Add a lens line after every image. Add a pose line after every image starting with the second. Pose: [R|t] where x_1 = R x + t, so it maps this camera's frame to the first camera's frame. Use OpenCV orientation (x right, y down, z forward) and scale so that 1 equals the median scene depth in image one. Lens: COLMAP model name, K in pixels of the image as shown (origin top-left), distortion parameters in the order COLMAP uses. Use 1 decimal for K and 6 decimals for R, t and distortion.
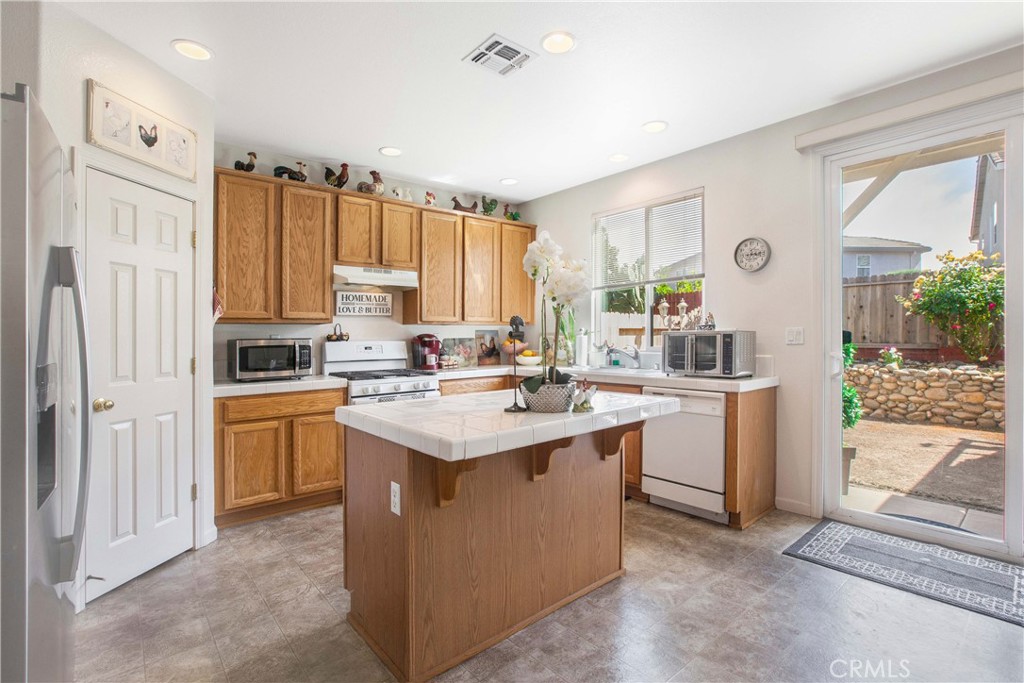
lens RADIAL K [[475.9, 0, 530.2], [0, 475.9, 335.3], [0, 0, 1]] dist [-0.062224, 0.034723]
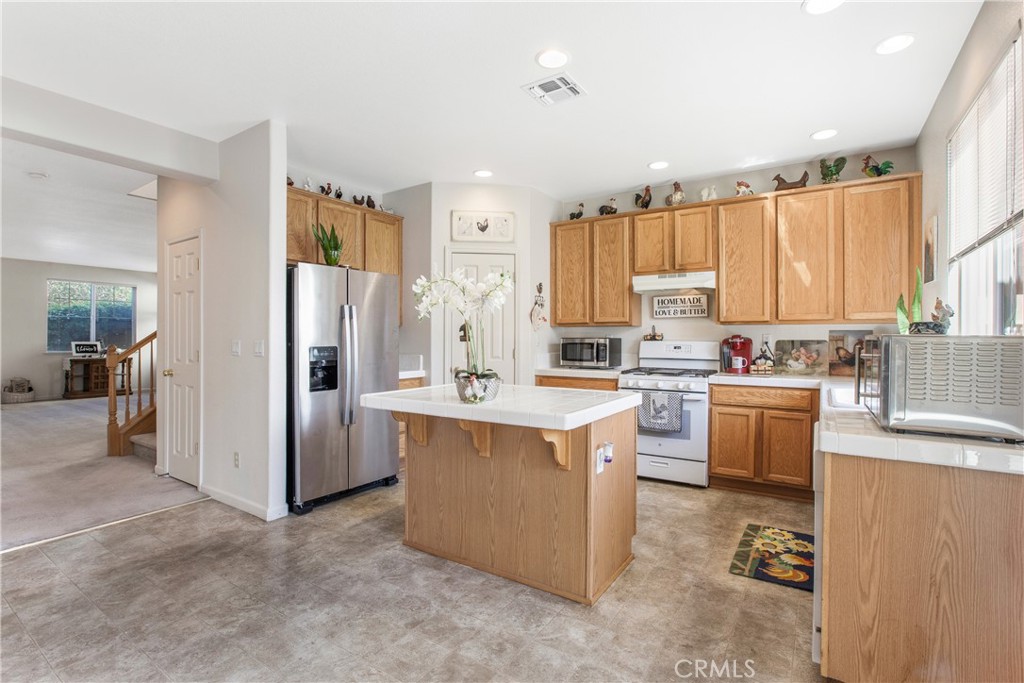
lens RADIAL K [[475.9, 0, 530.2], [0, 475.9, 335.3], [0, 0, 1]] dist [-0.062224, 0.034723]
pose [[0.287751, 0.008433, -0.957668, 0.633525], [-0.003872, 0.999963, 0.007642, -0.008504], [0.957697, 0.001509, 0.287773, 0.394568]]
